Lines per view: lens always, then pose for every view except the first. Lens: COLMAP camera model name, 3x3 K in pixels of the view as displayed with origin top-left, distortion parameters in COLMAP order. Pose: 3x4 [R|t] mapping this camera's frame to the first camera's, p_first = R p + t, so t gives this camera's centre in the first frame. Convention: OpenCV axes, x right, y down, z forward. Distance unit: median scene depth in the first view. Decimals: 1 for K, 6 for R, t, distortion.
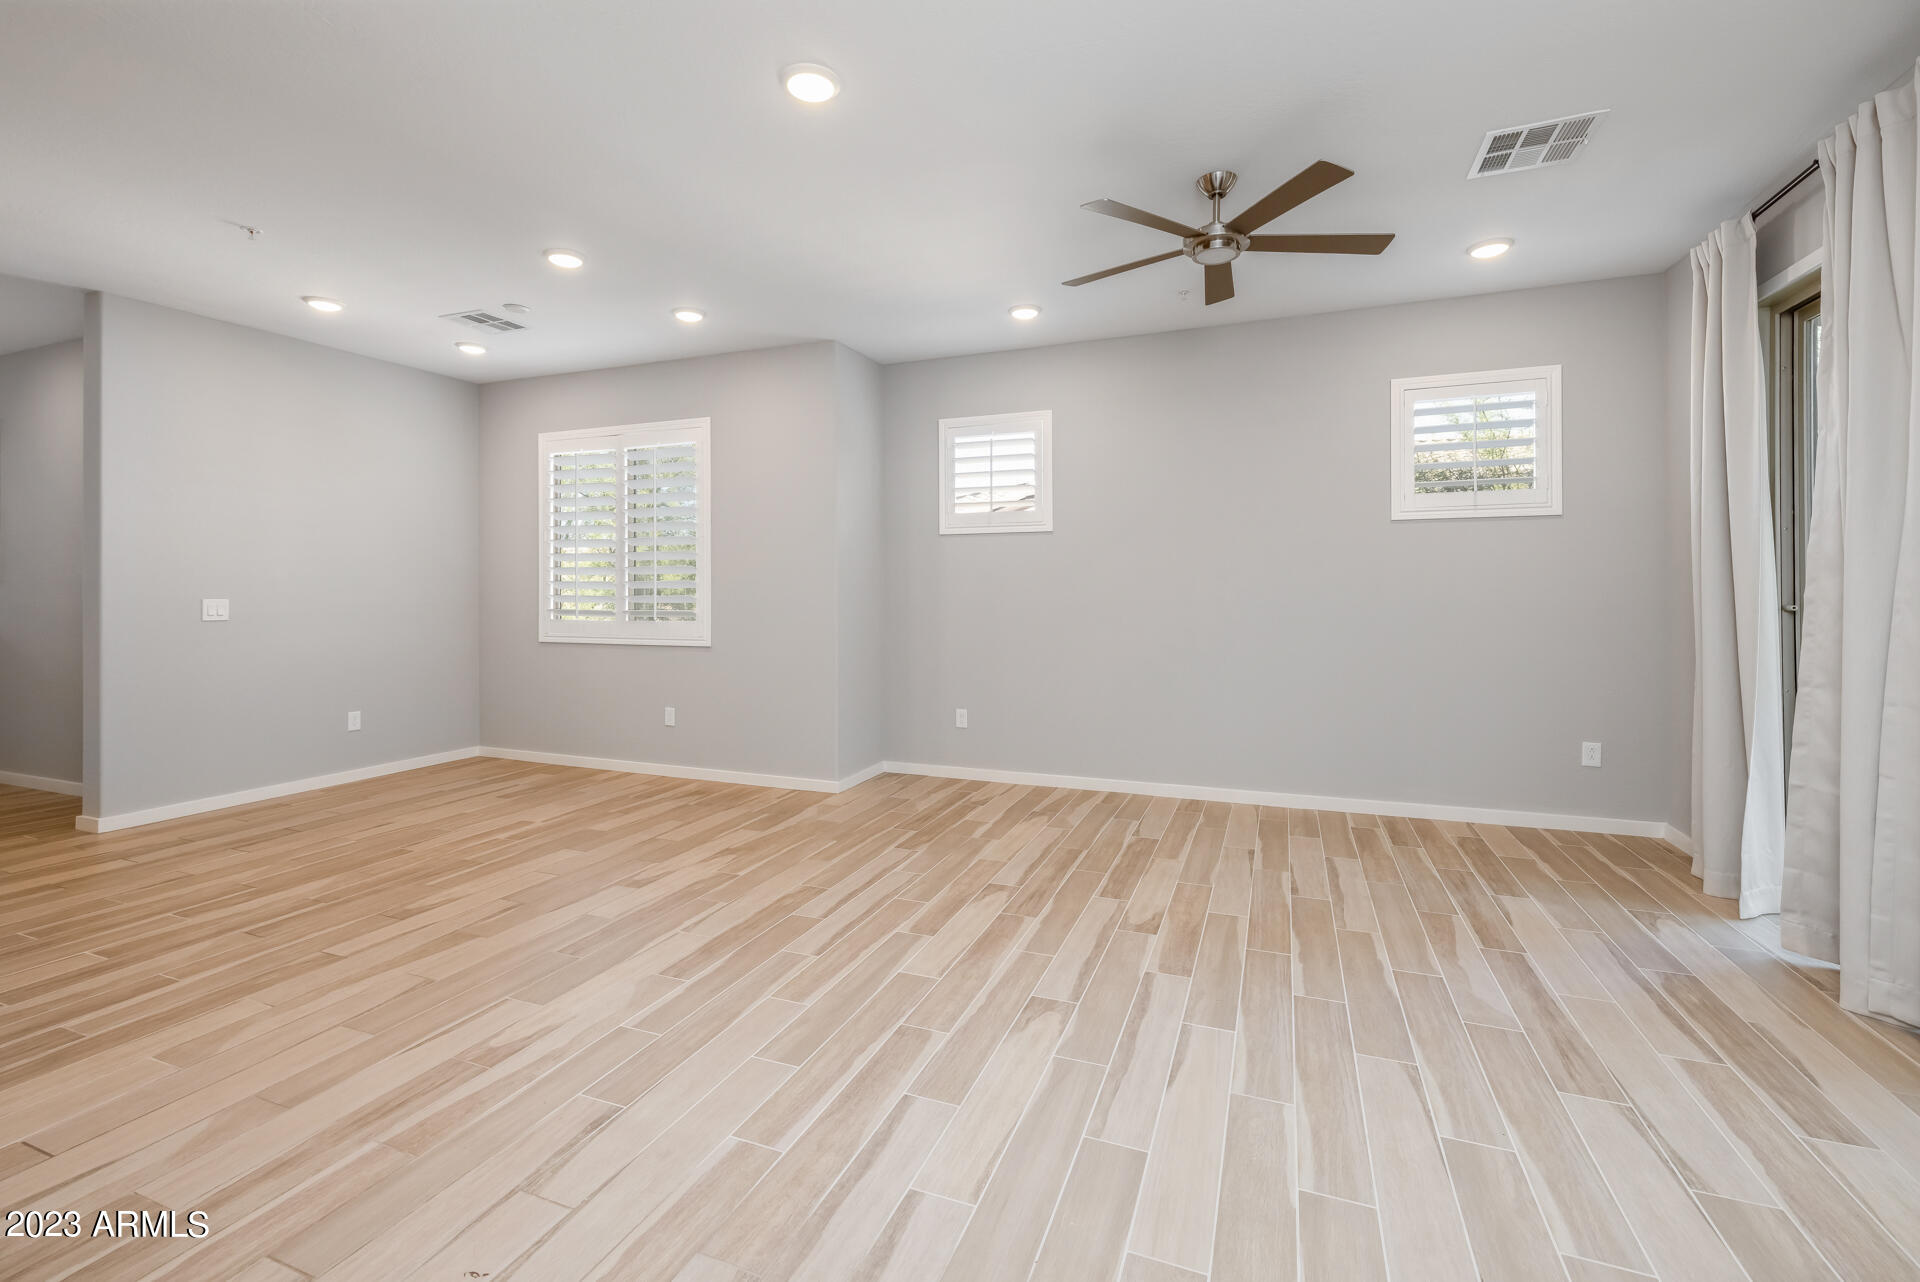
lens RADIAL K [[837.8, 0, 935.6], [0, 837.8, 584.8], [0, 0, 1]] dist [-0.002067, 0.000543]
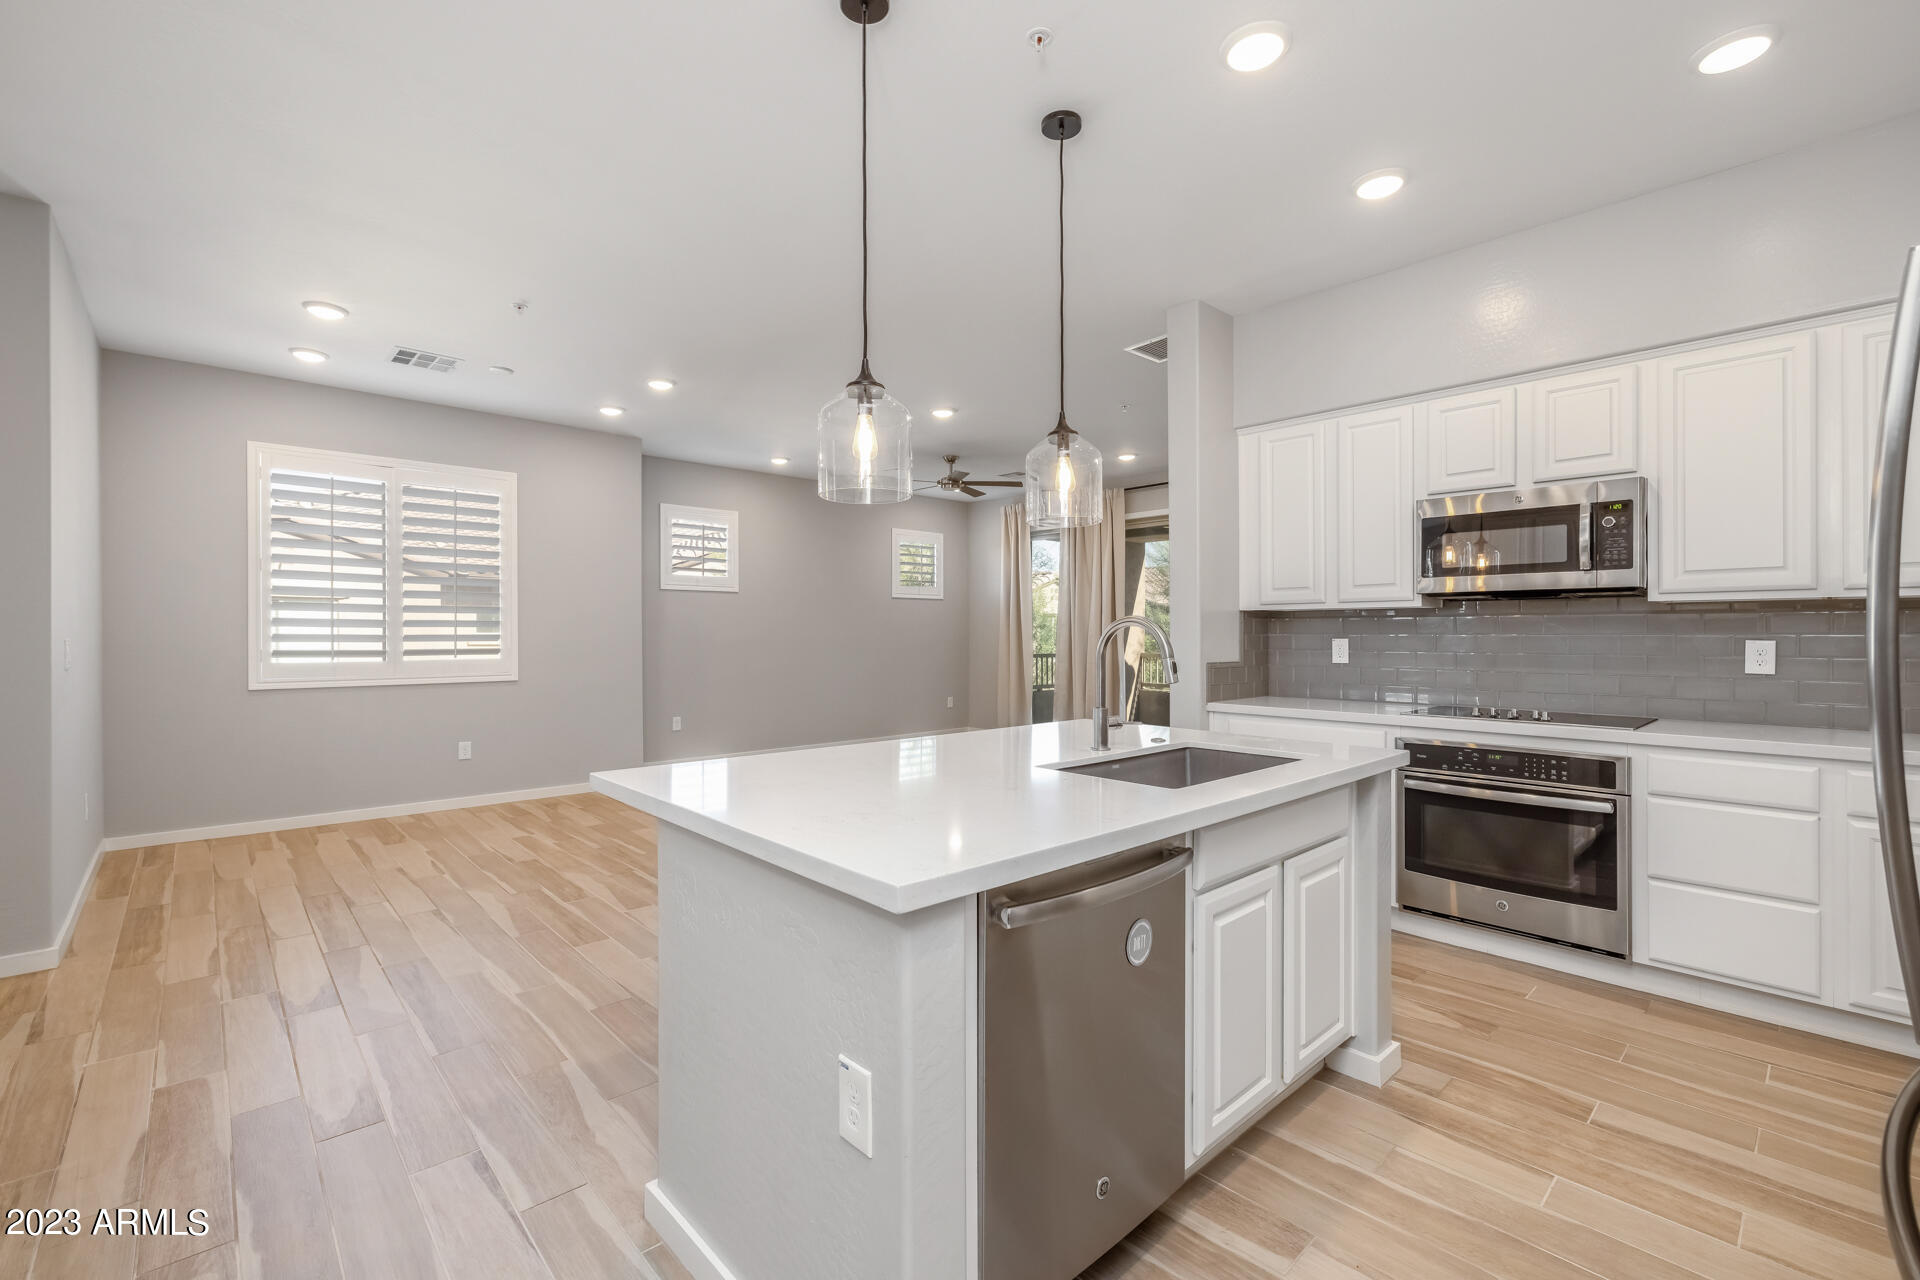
lens RADIAL K [[837.8, 0, 947.2], [0, 837.8, 650.1], [0, 0, 1]] dist [-0.002067, 0.000543]
pose [[0.420881, -0.014772, 0.906996, -2.156175], [-0.006946, 0.999786, 0.019507, 0.016213], [-0.907089, -0.014510, 0.420688, 0.036299]]
